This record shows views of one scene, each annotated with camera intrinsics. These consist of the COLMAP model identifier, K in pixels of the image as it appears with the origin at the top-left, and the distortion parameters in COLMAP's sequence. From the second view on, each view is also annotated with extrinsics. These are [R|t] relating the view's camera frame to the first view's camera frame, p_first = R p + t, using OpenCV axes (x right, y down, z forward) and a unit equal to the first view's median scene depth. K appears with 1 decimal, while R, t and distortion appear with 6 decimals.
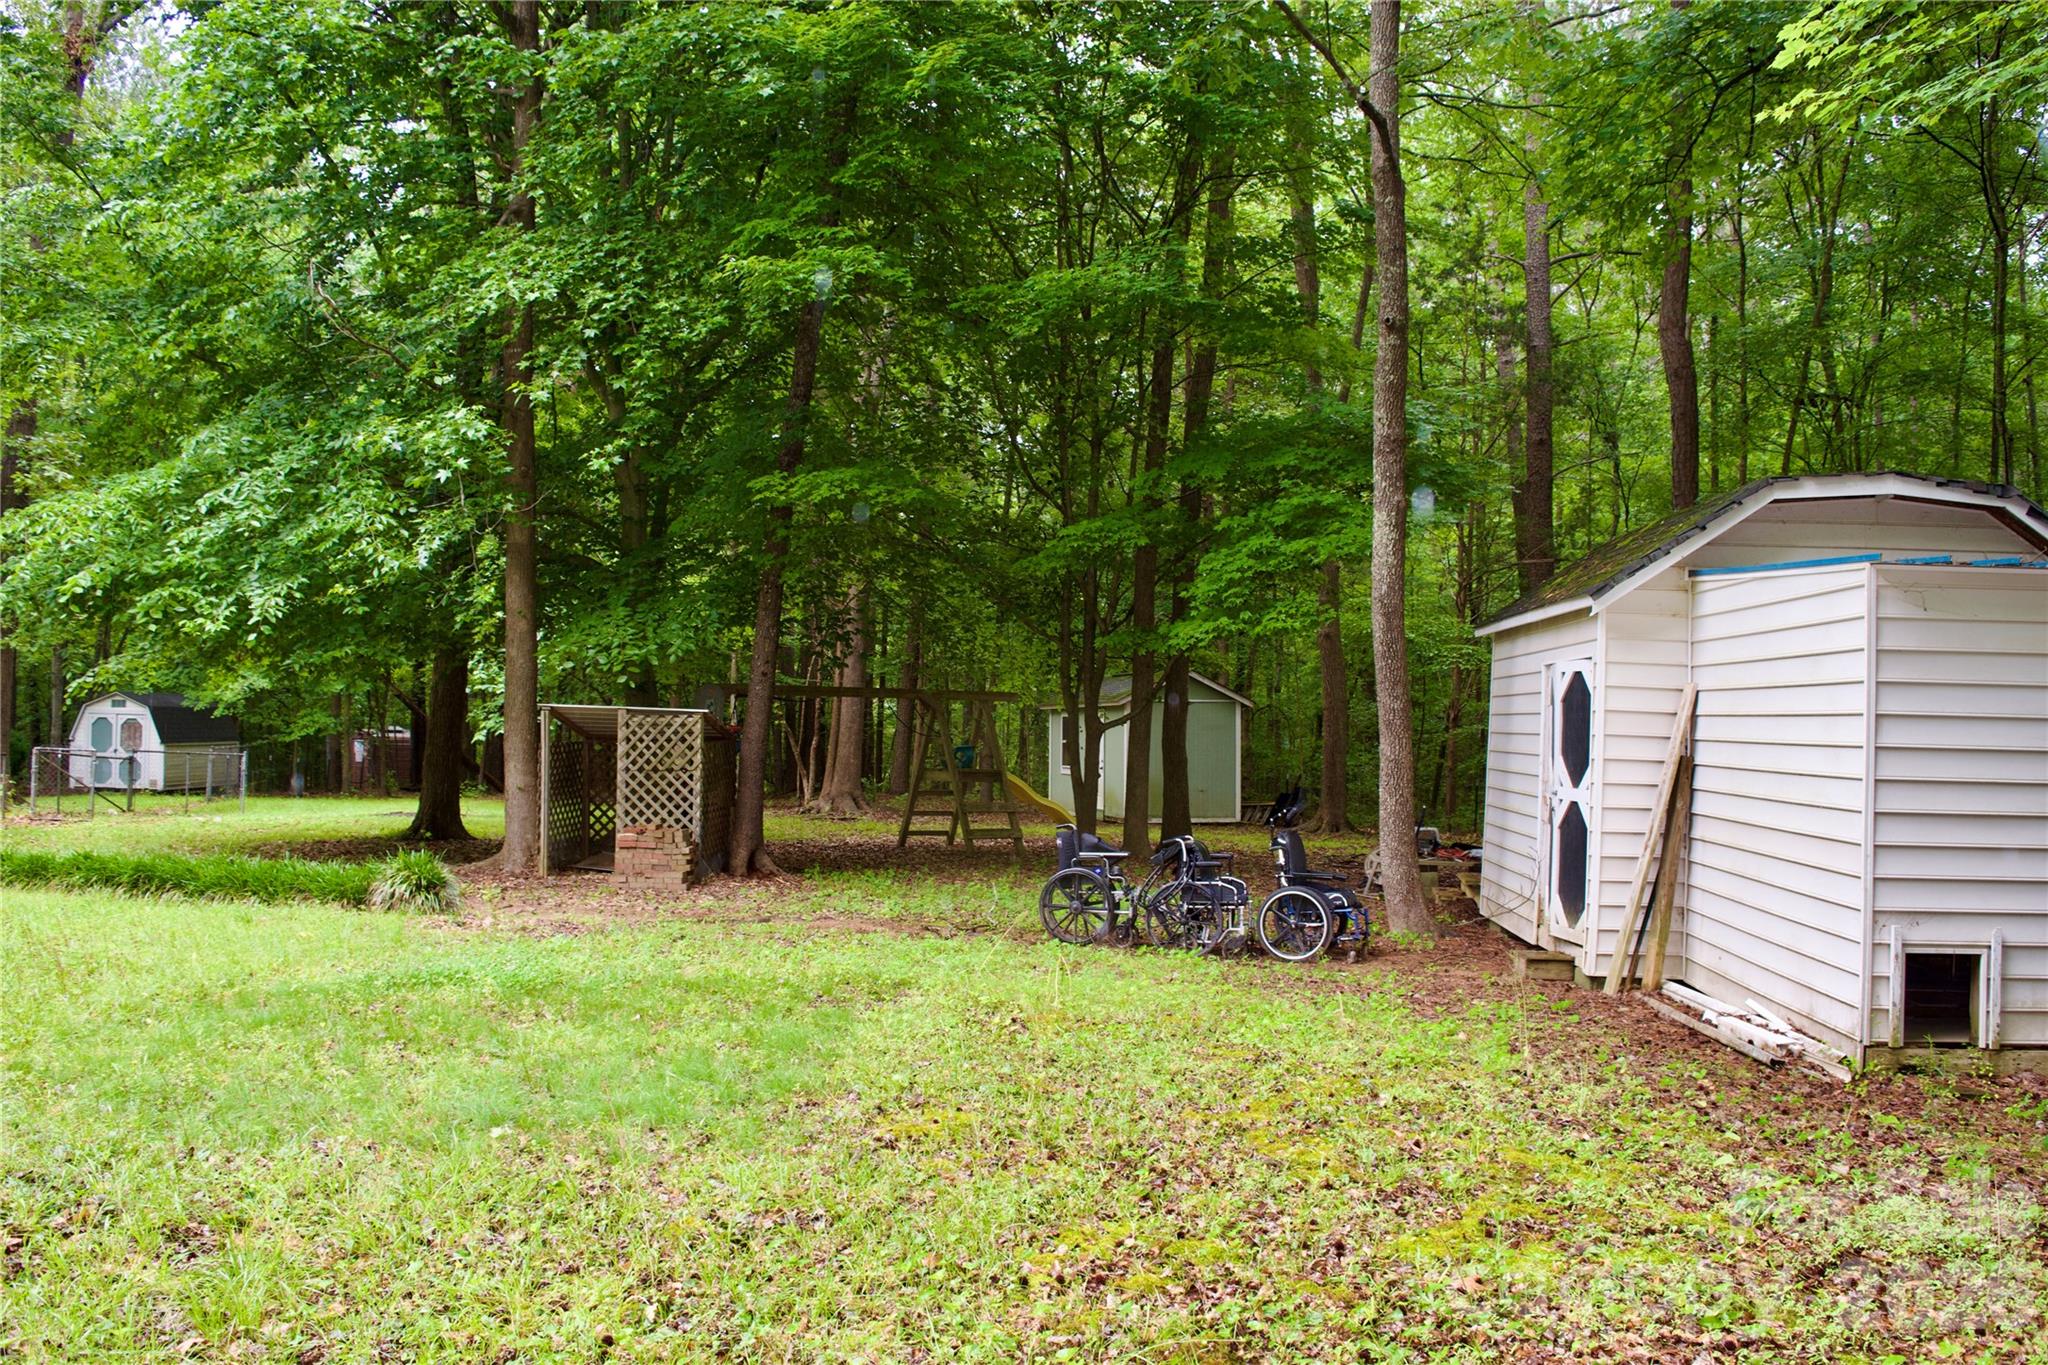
lens RADIAL K [[1637.9, 0, 1027.8], [0, 1637.9, 690.5], [0, 0, 1]] dist [-0.067062, -0.004563]
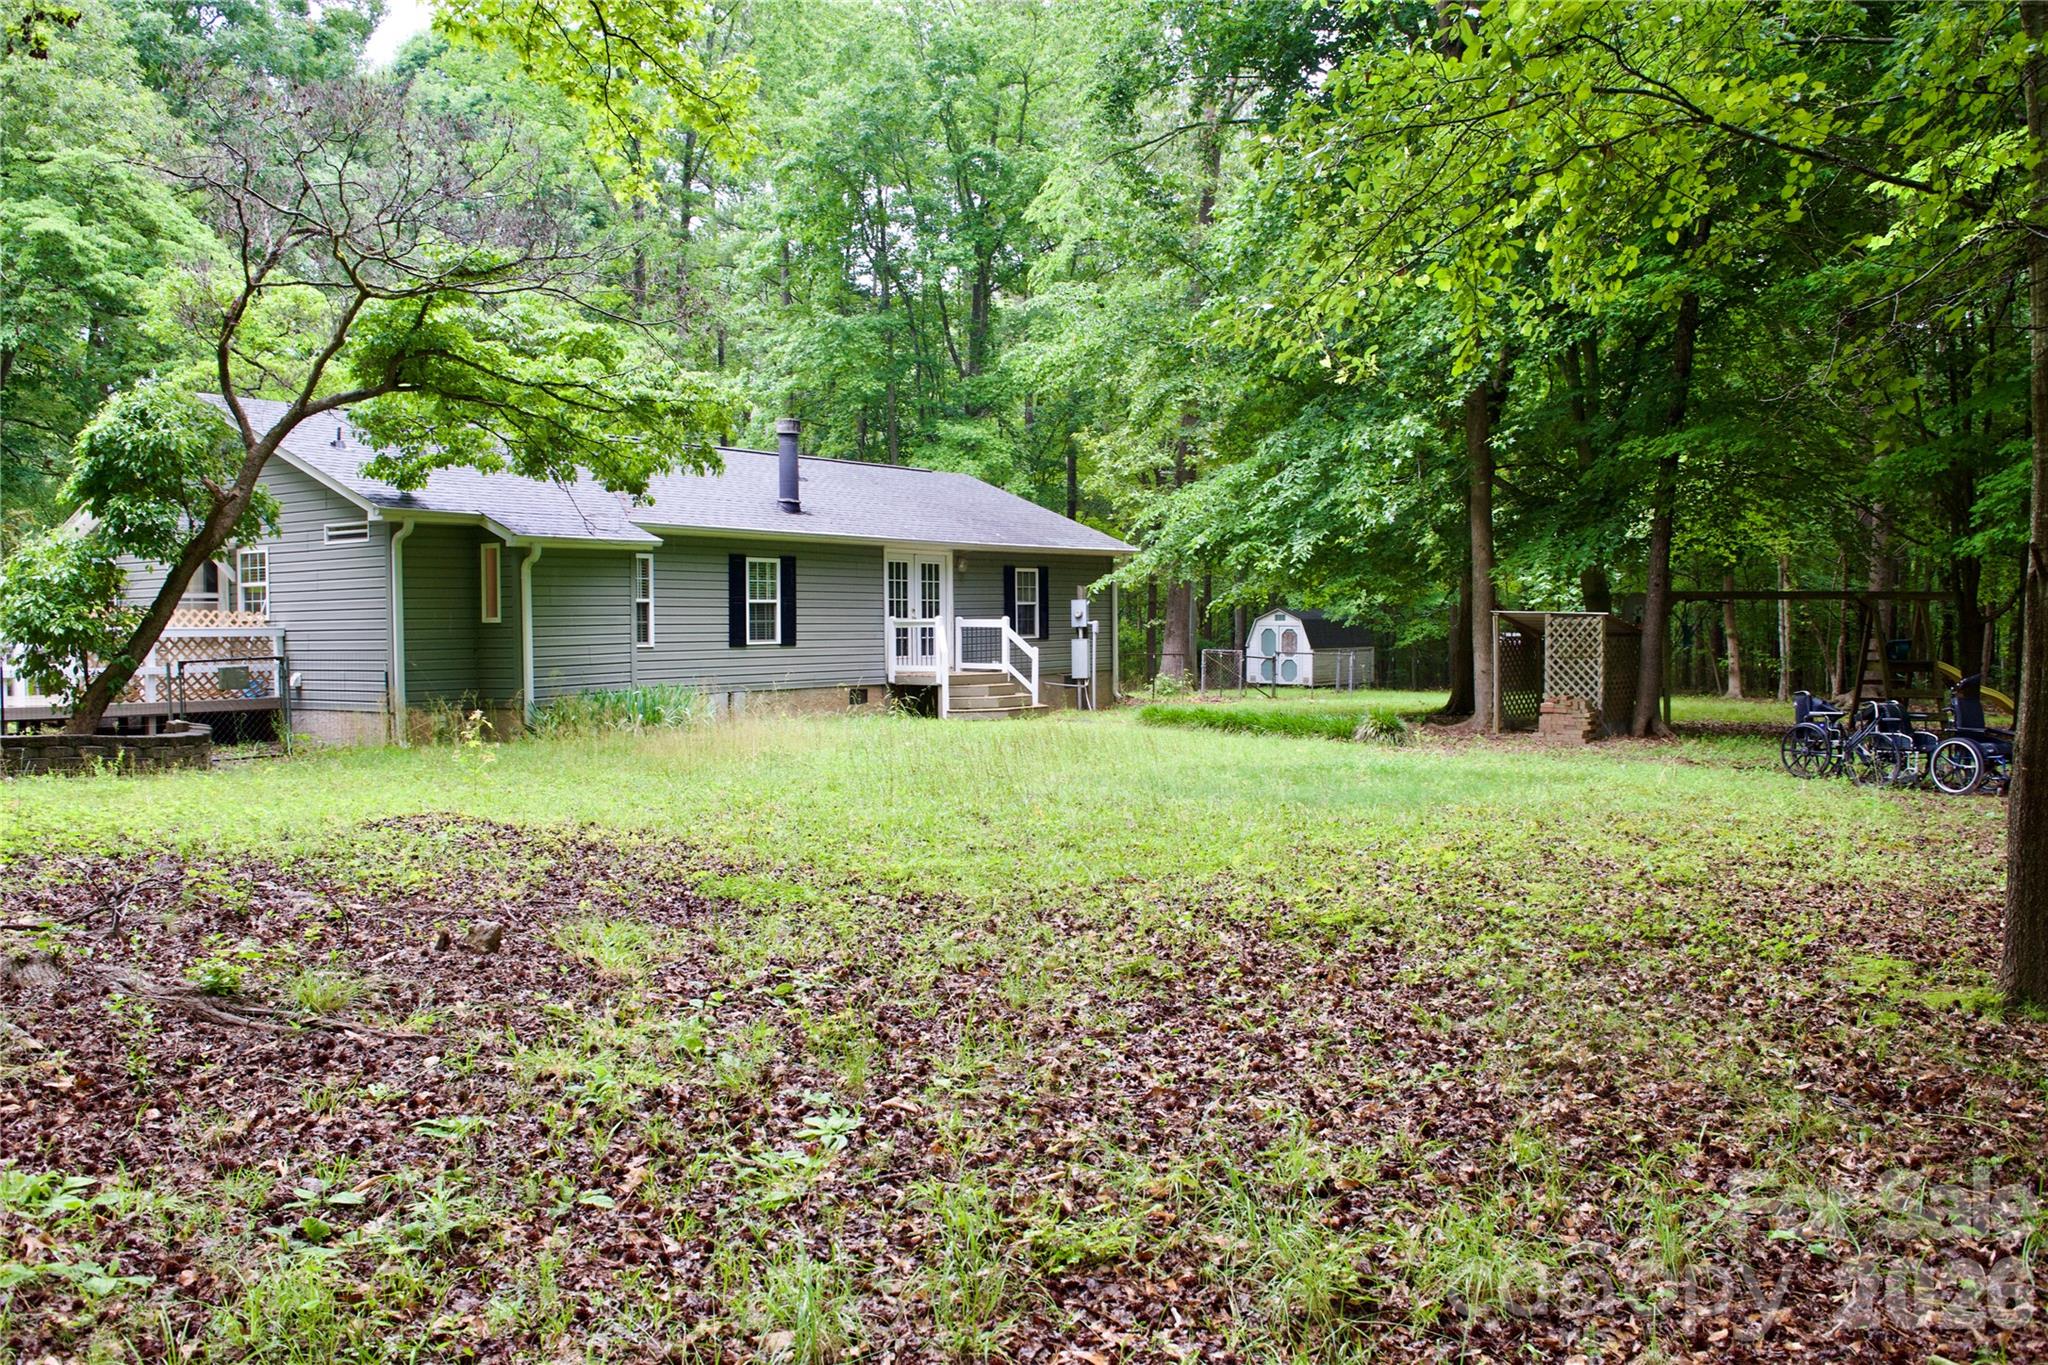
lens RADIAL K [[1772.2, 0, 1023.0], [0, 1772.2, 682.9], [0, 0, 1]] dist [-0.001620, -0.000841]
pose [[0.765940, 0.005440, -0.642889, 0.397112], [0.025128, 0.998947, 0.038391, 0.001618], [0.642421, -0.045560, 0.764996, -0.458077]]
